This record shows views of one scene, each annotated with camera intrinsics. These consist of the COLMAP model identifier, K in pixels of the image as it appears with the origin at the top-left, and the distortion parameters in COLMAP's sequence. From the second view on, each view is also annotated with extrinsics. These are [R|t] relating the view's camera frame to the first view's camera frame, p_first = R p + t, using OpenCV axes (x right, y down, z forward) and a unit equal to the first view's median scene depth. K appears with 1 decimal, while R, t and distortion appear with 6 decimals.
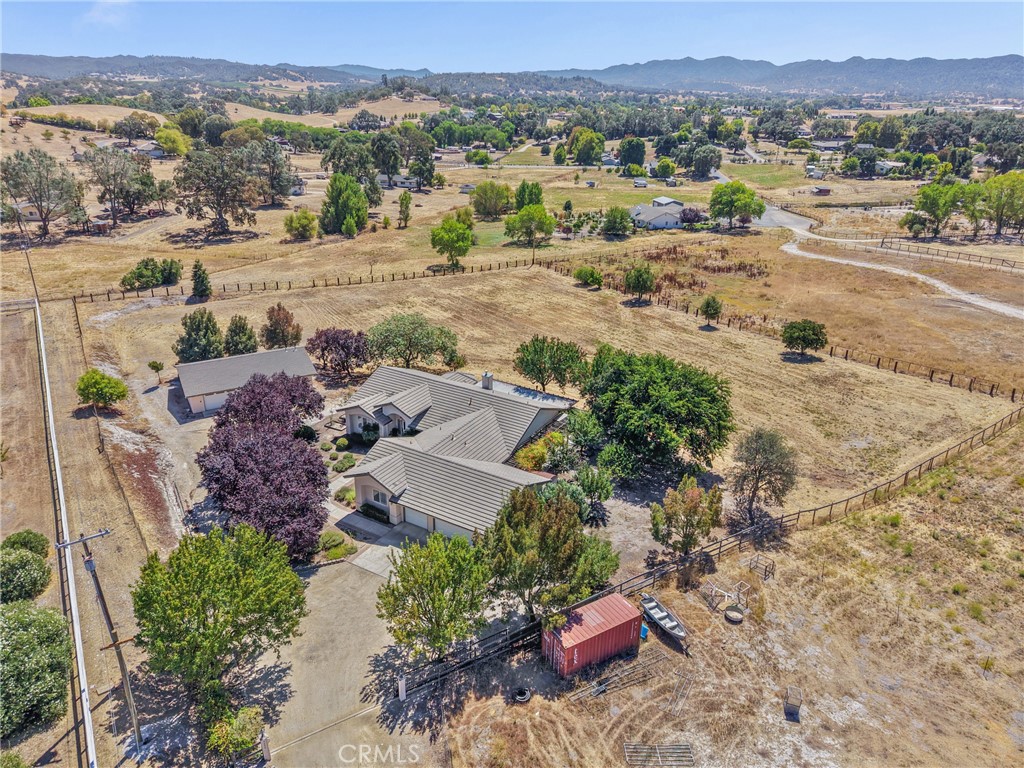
lens RADIAL K [[684.4, 0, 512.0], [0, 684.4, 384.0], [0, 0, 1]] dist [0.022938, -0.034324]
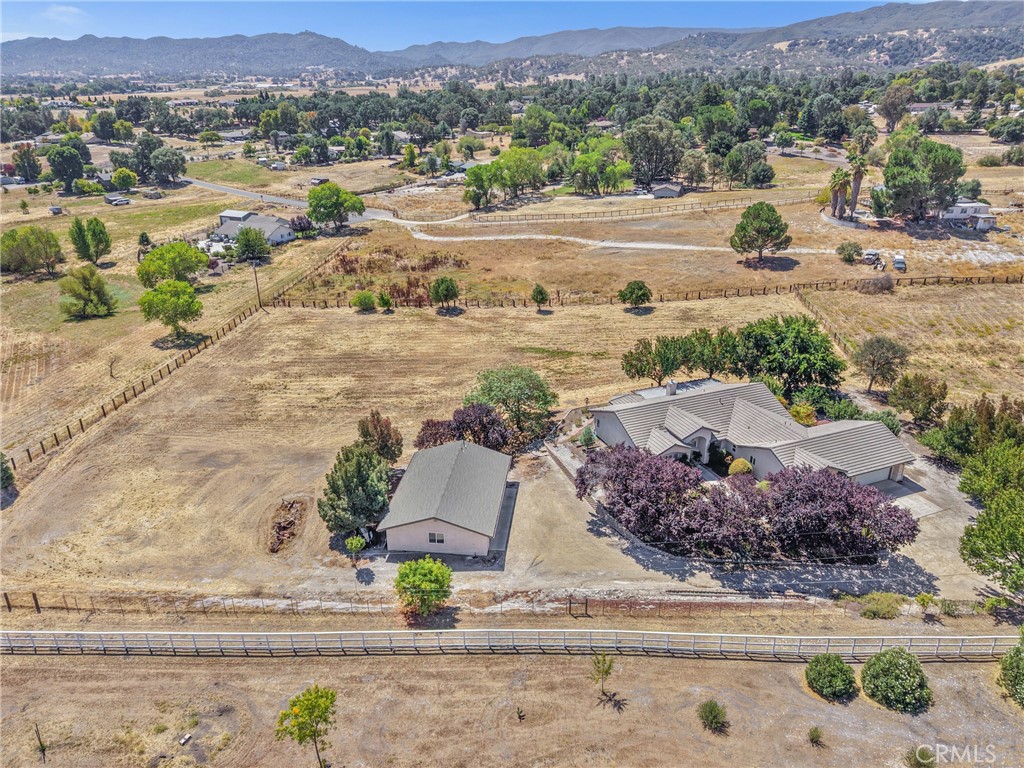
lens RADIAL K [[684.4, 0, 512.0], [0, 684.4, 384.0], [0, 0, 1]] dist [0.022938, -0.034324]
pose [[0.615157, -0.343541, 0.709621, -0.816271], [0.328138, 0.929973, 0.165761, -0.239673], [-0.716874, 0.130884, 0.684808, 0.353633]]
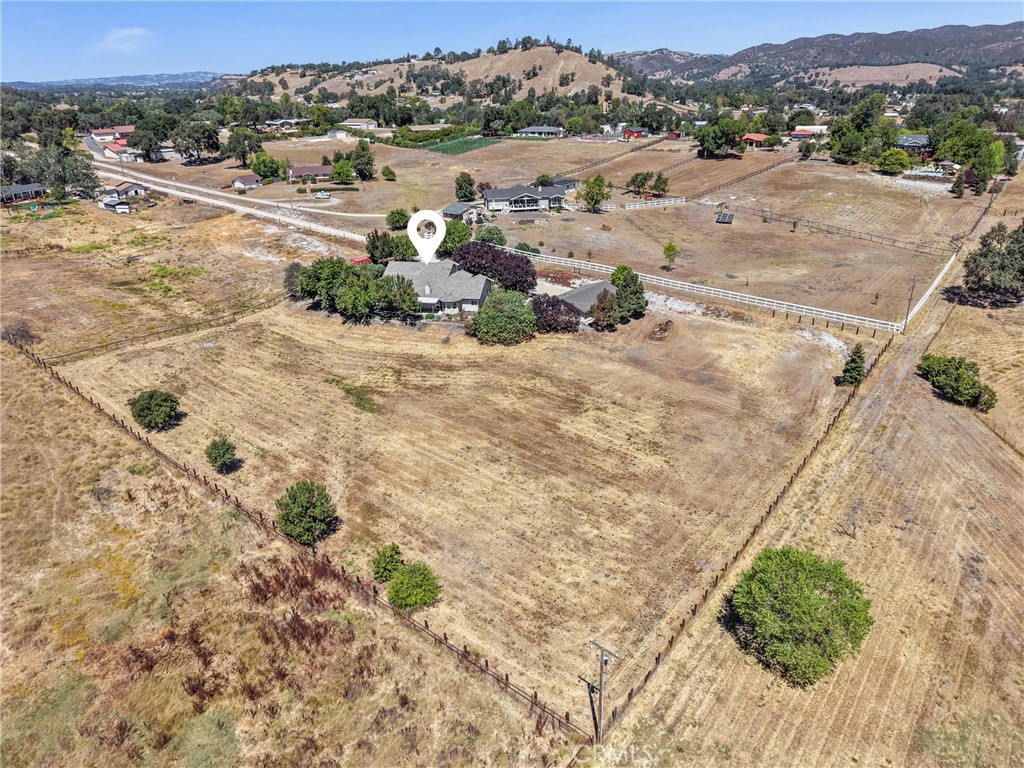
lens RADIAL K [[684.4, 0, 512.0], [0, 684.4, 384.0], [0, 0, 1]] dist [0.022938, -0.034324]
pose [[-0.949194, 0.142206, -0.280729, 0.250310], [-0.117245, 0.668042, 0.734829, -0.995004], [0.292036, 0.730409, -0.617428, 1.988772]]
